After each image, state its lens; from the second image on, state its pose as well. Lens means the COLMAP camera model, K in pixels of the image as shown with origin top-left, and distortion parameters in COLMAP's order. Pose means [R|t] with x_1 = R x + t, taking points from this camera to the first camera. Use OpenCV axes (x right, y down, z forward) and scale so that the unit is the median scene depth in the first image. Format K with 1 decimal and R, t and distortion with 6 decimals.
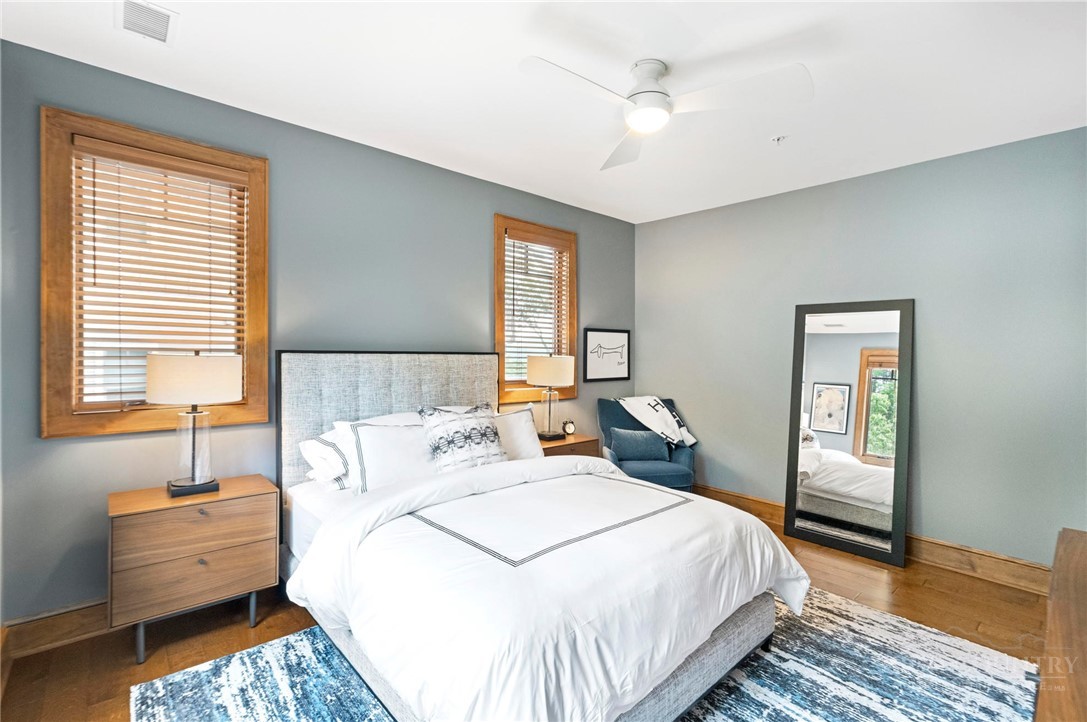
lens RADIAL K [[489.0, 0, 548.6], [0, 489.0, 359.0], [0, 0, 1]] dist [-0.009216, 0.000482]
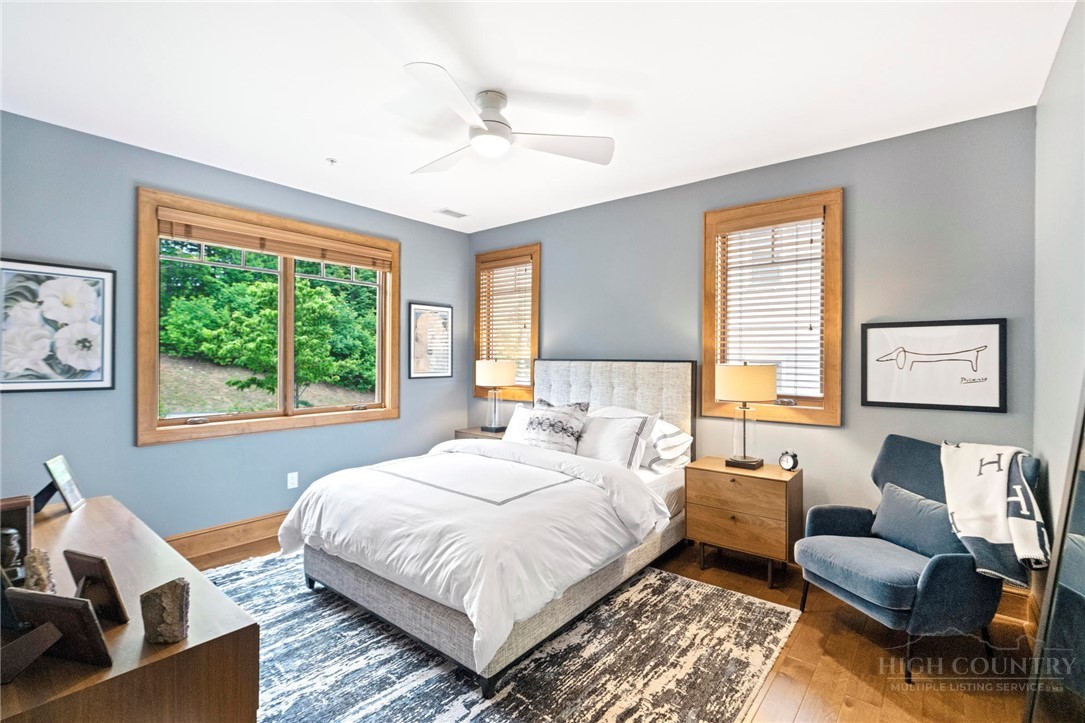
lens RADIAL K [[488.1, 0, 548.0], [0, 488.1, 360.7], [0, 0, 1]] dist [-0.009216, 0.000482]
pose [[0.160036, -0.004691, -0.987100, 0.977305], [-0.018843, 0.999792, -0.007806, -0.000117], [0.986931, 0.019849, 0.159915, 0.702763]]
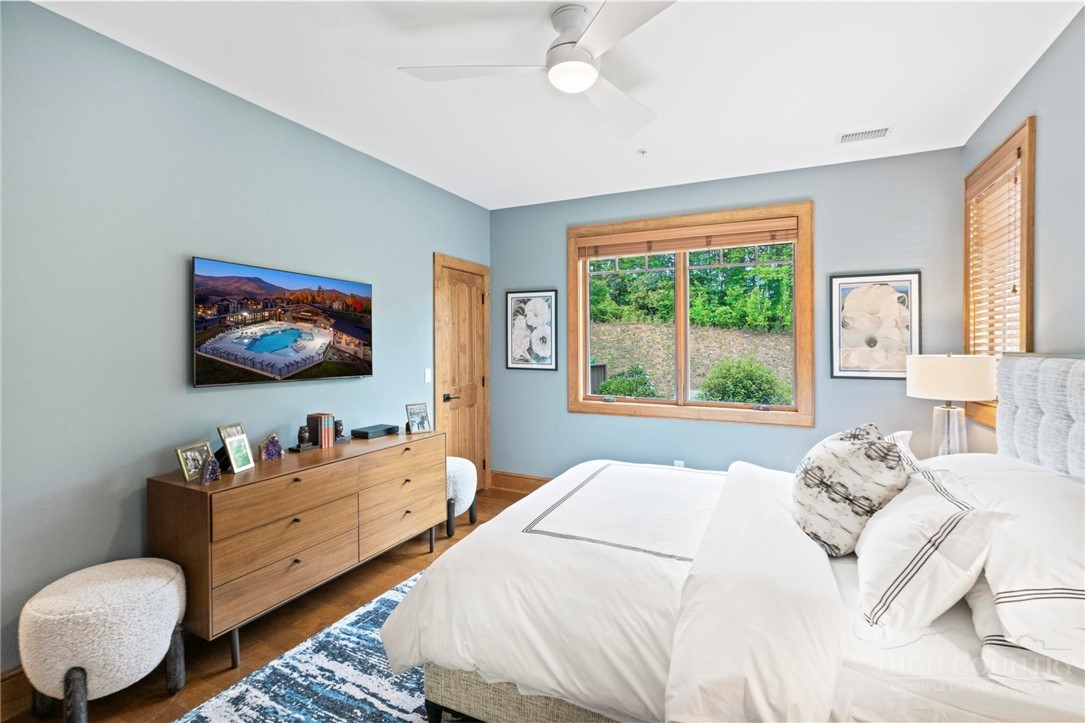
lens RADIAL K [[488.1, 0, 576.6], [0, 488.1, 352.9], [0, 0, 1]] dist [-0.009216, 0.000482]
pose [[-0.918933, -0.011703, -0.394241, 0.405838], [-0.022044, 0.999521, 0.021711, -0.017730], [0.393798, 0.028641, -0.918751, 1.325815]]
